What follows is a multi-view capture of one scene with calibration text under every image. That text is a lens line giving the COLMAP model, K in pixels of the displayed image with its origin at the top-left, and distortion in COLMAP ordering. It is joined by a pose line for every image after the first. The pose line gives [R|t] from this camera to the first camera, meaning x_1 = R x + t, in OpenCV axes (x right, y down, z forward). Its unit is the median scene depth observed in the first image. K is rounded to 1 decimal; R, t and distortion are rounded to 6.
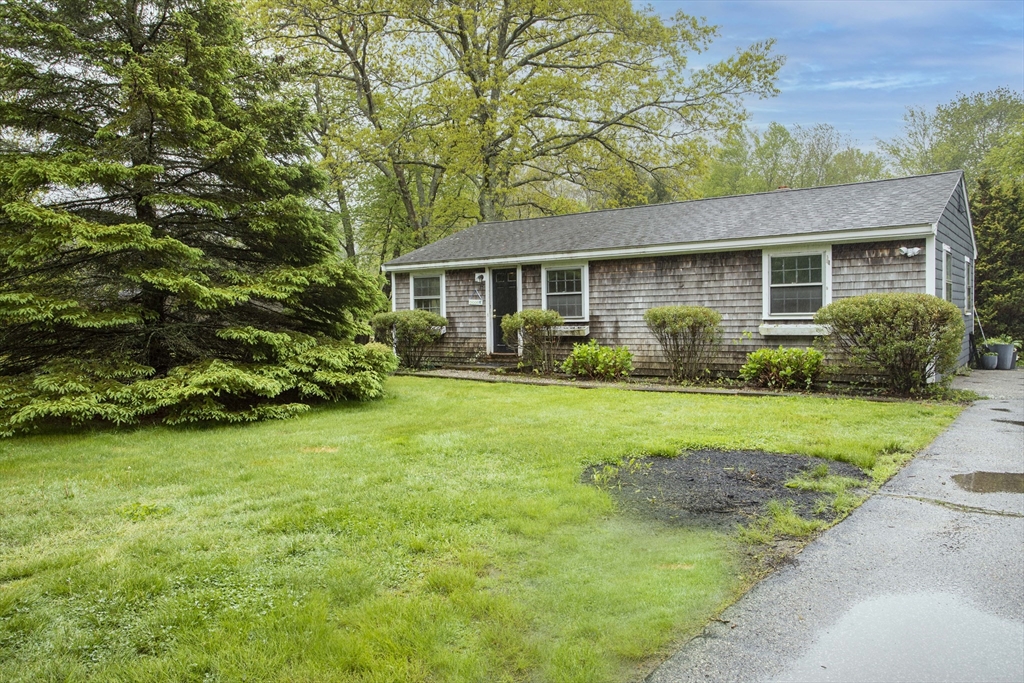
lens RADIAL K [[761.6, 0, 512.0], [0, 761.6, 341.5], [0, 0, 1]] dist [-0.000716, -0.000007]
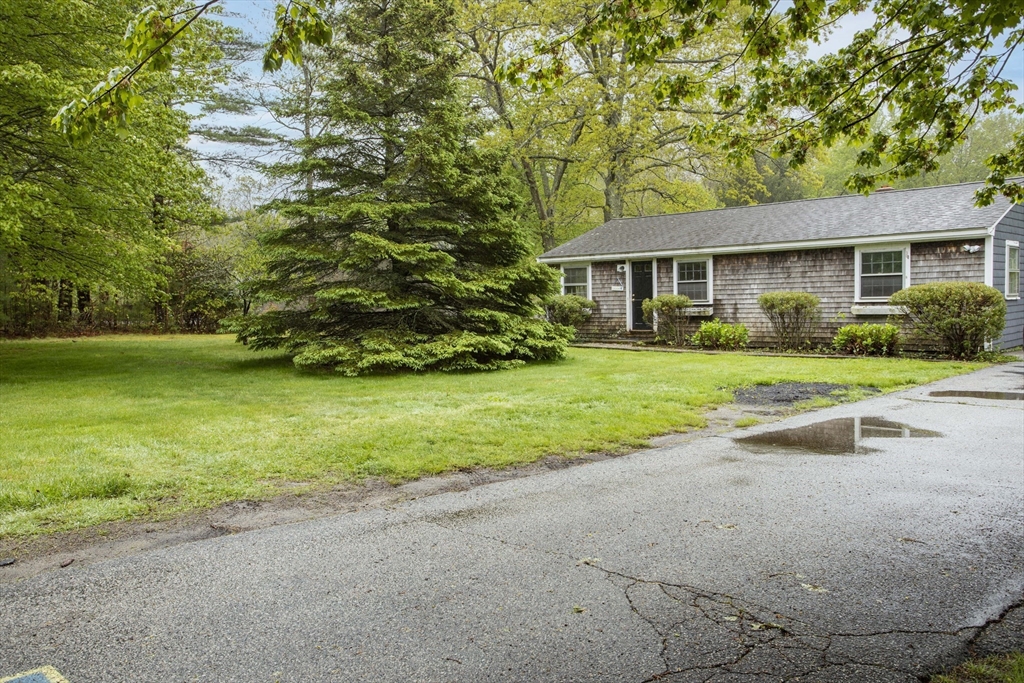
lens RADIAL K [[853.5, 0, 512.0], [0, 853.5, 341.5], [0, 0, 1]] dist [0.025902, 0.004849]
pose [[0.992961, 0.002259, -0.118420, -0.064986], [-0.000062, 0.999828, 0.018554, 0.009912], [0.118441, -0.018416, 0.992790, -0.467784]]
